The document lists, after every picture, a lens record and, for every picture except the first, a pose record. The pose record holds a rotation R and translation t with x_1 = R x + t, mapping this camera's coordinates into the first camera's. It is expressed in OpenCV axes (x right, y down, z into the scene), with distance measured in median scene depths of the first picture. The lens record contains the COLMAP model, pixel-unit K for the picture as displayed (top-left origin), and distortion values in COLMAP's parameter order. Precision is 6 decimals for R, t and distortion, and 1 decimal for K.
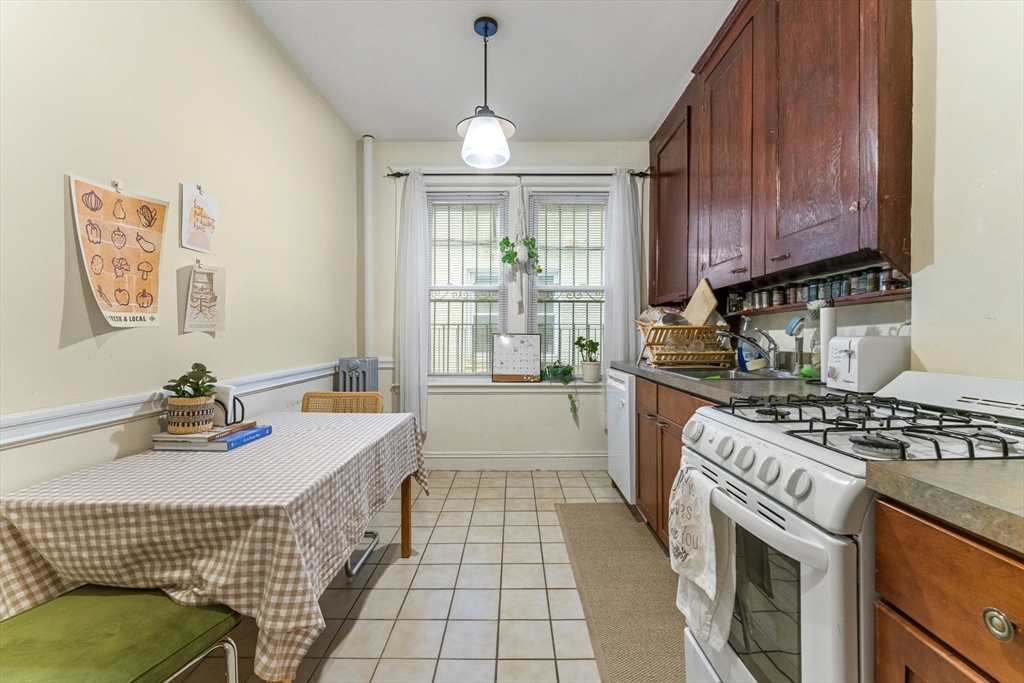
lens RADIAL K [[422.4, 0, 512.0], [0, 422.4, 341.5], [0, 0, 1]] dist [-0.001854, -0.000259]
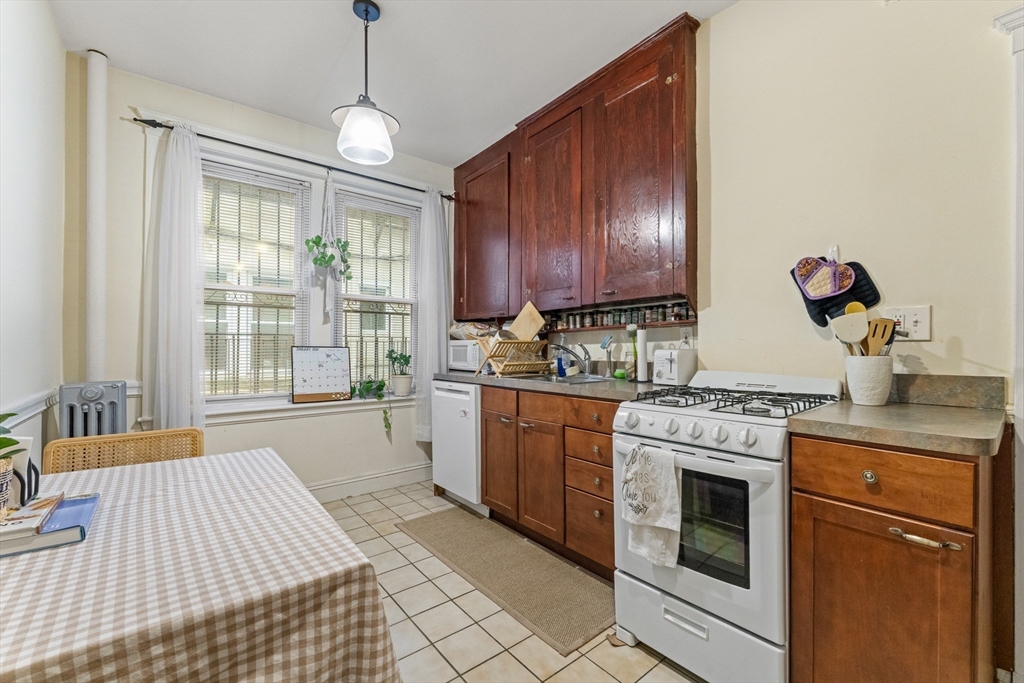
lens RADIAL K [[432.7, 0, 511.6], [0, 432.7, 348.5], [0, 0, 1]] dist [-0.002082, -0.000393]
pose [[0.775964, -0.000792, 0.630777, -0.389269], [0.008637, 0.999919, -0.009370, -0.003723], [-0.630719, 0.012719, 0.775907, 0.084470]]
